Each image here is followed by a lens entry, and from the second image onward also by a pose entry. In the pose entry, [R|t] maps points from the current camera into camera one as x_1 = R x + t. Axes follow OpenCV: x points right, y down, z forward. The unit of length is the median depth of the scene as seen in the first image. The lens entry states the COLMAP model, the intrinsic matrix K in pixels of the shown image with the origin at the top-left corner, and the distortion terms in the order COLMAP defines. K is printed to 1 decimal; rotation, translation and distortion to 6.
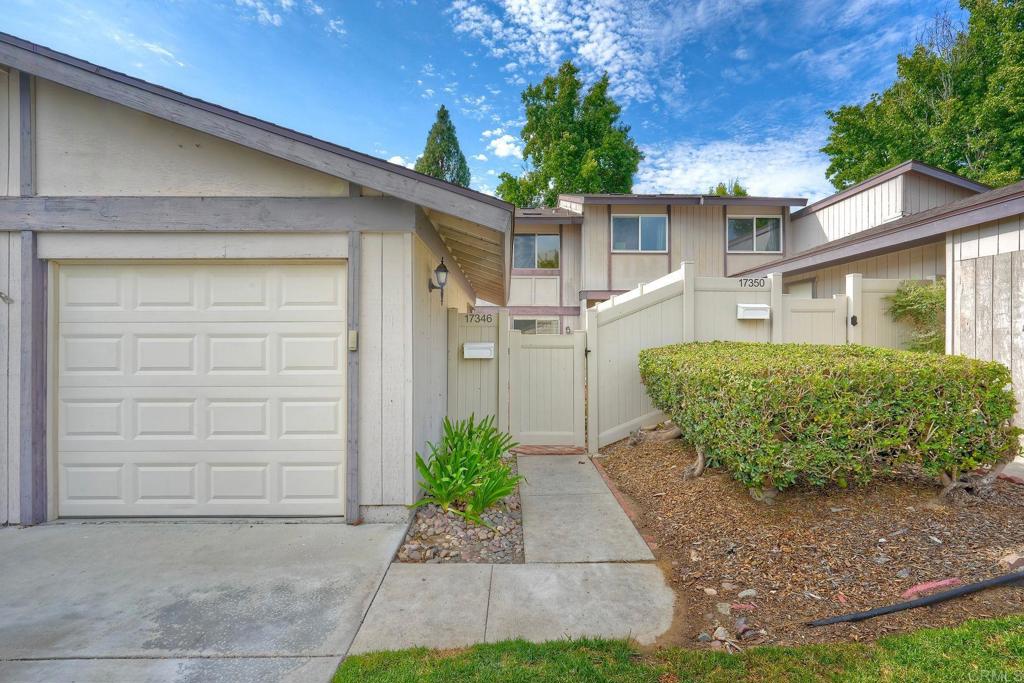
lens RADIAL K [[464.7, 0, 510.0], [0, 464.7, 343.0], [0, 0, 1]] dist [-0.009272, 0.003057]
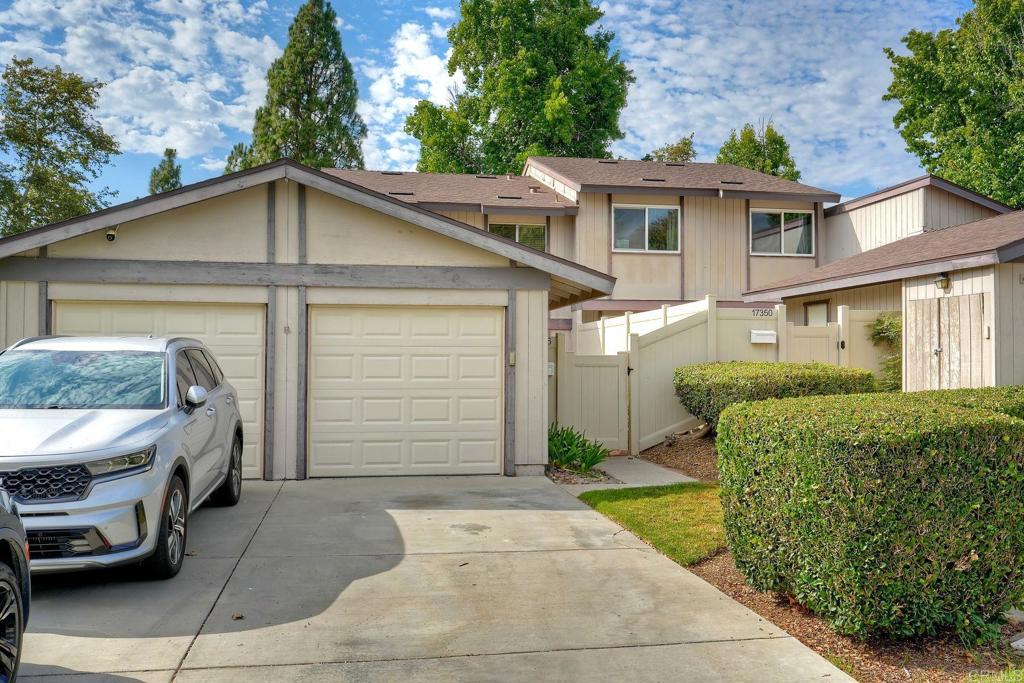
lens RADIAL K [[829.3, 0, 509.7], [0, 829.3, 341.8], [0, 0, 1]] dist [0.009871, -0.008868]
pose [[0.989718, 0.006387, 0.142892, -0.158677], [-0.001652, 0.999446, -0.033235, 0.006609], [-0.143025, 0.032657, 0.989180, -0.378968]]
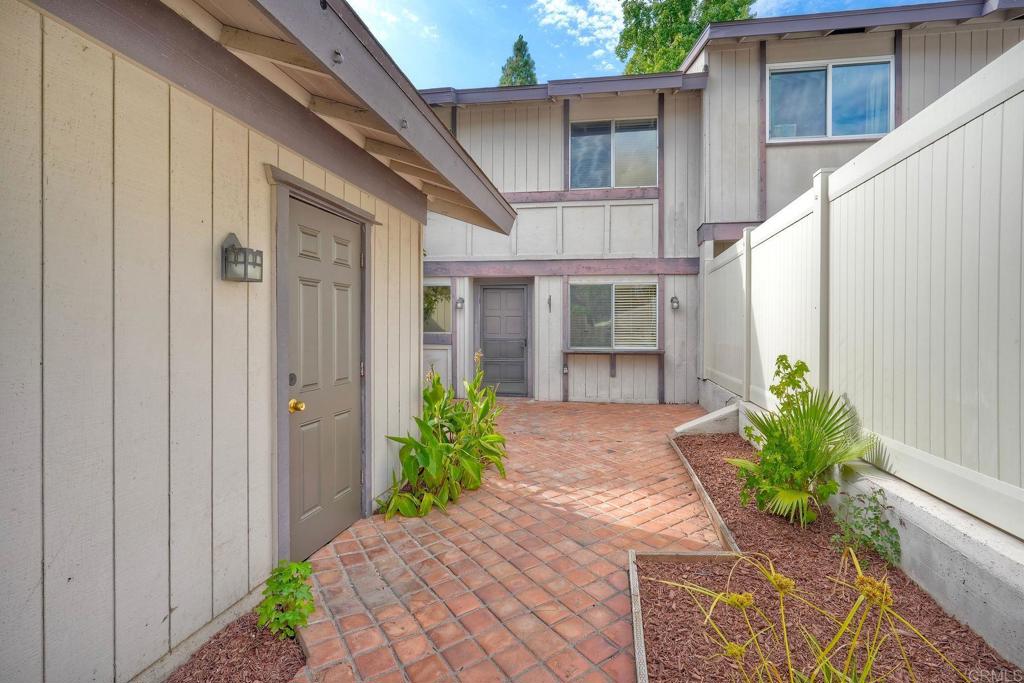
lens RADIAL K [[464.7, 0, 545.0], [0, 464.7, 337.2], [0, 0, 1]] dist [-0.009272, 0.003057]
pose [[0.985631, 0.005877, -0.168808, 0.072530], [-0.006634, 0.999970, -0.003920, 0.013251], [0.168780, 0.004984, 0.985641, 0.483177]]
